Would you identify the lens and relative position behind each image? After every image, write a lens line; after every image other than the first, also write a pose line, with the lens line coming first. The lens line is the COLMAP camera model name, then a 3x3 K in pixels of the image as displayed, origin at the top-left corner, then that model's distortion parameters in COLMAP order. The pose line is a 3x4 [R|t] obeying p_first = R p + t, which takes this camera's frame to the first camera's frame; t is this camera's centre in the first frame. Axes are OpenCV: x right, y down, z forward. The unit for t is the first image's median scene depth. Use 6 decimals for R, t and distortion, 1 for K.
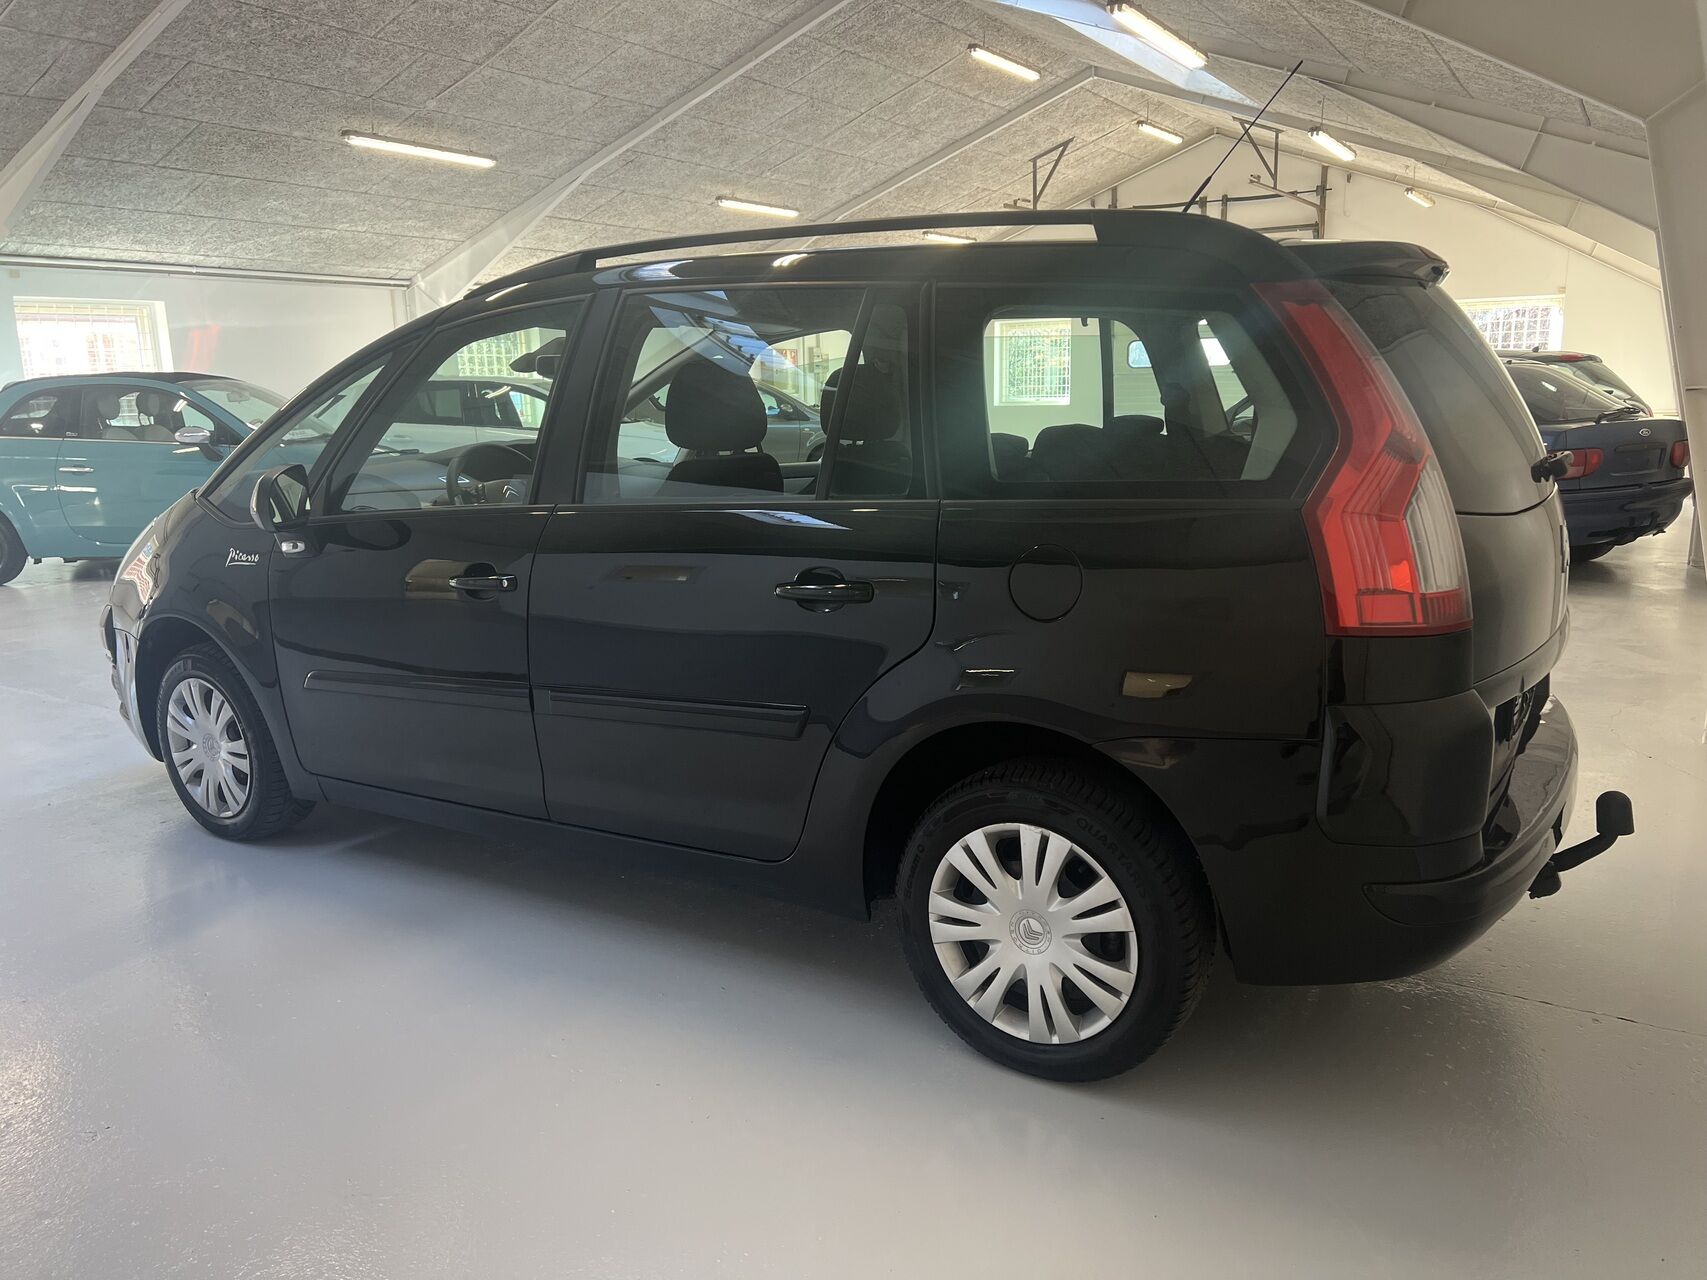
lens RADIAL K [[1284.2, 0, 853.5], [0, 1284.2, 640.0], [0, 0, 1]] dist [0.047346, -0.056490]
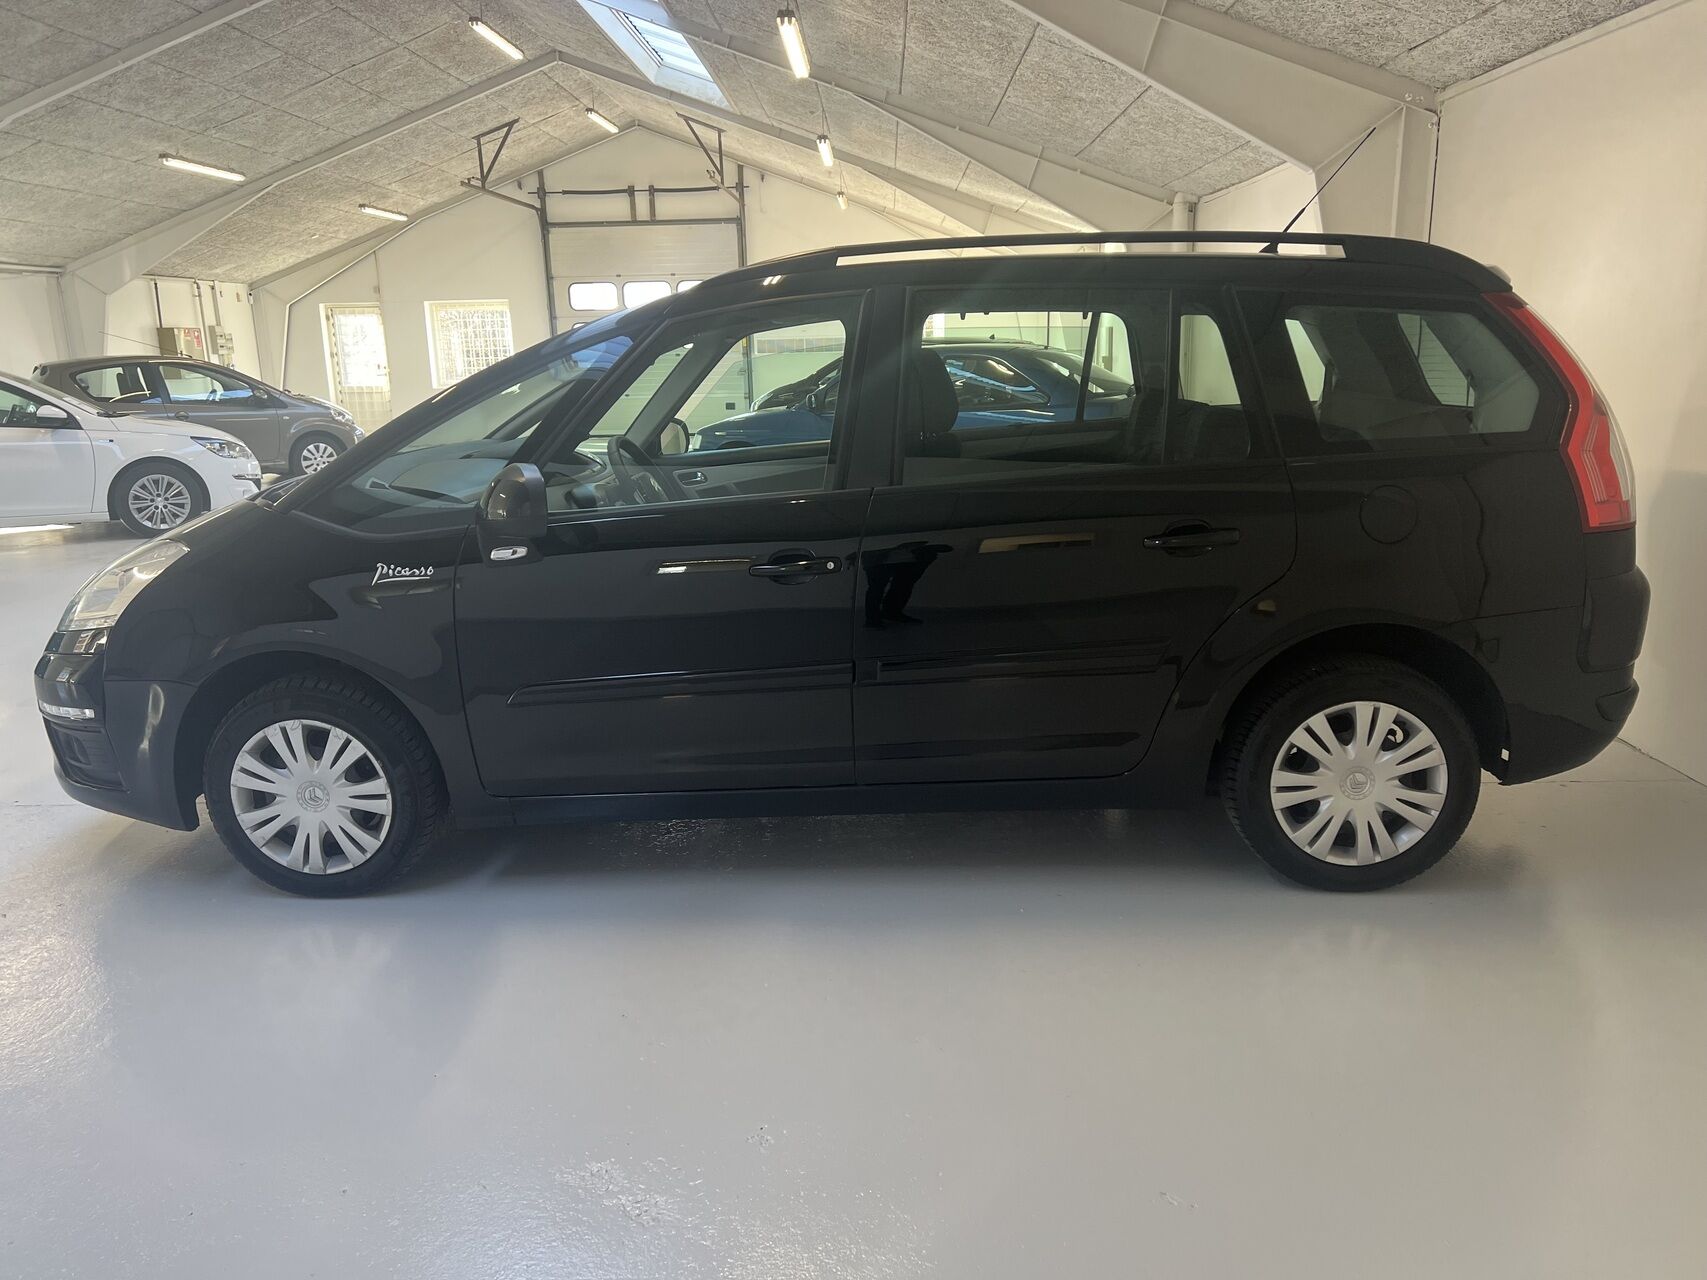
lens RADIAL K [[1284.2, 0, 853.5], [0, 1284.2, 640.0], [0, 0, 1]] dist [0.047346, -0.056490]
pose [[0.863730, -0.114404, 0.490798, -0.199884], [0.107818, 0.993292, 0.041791, -0.006343], [-0.492287, 0.016820, 0.870271, 0.021125]]
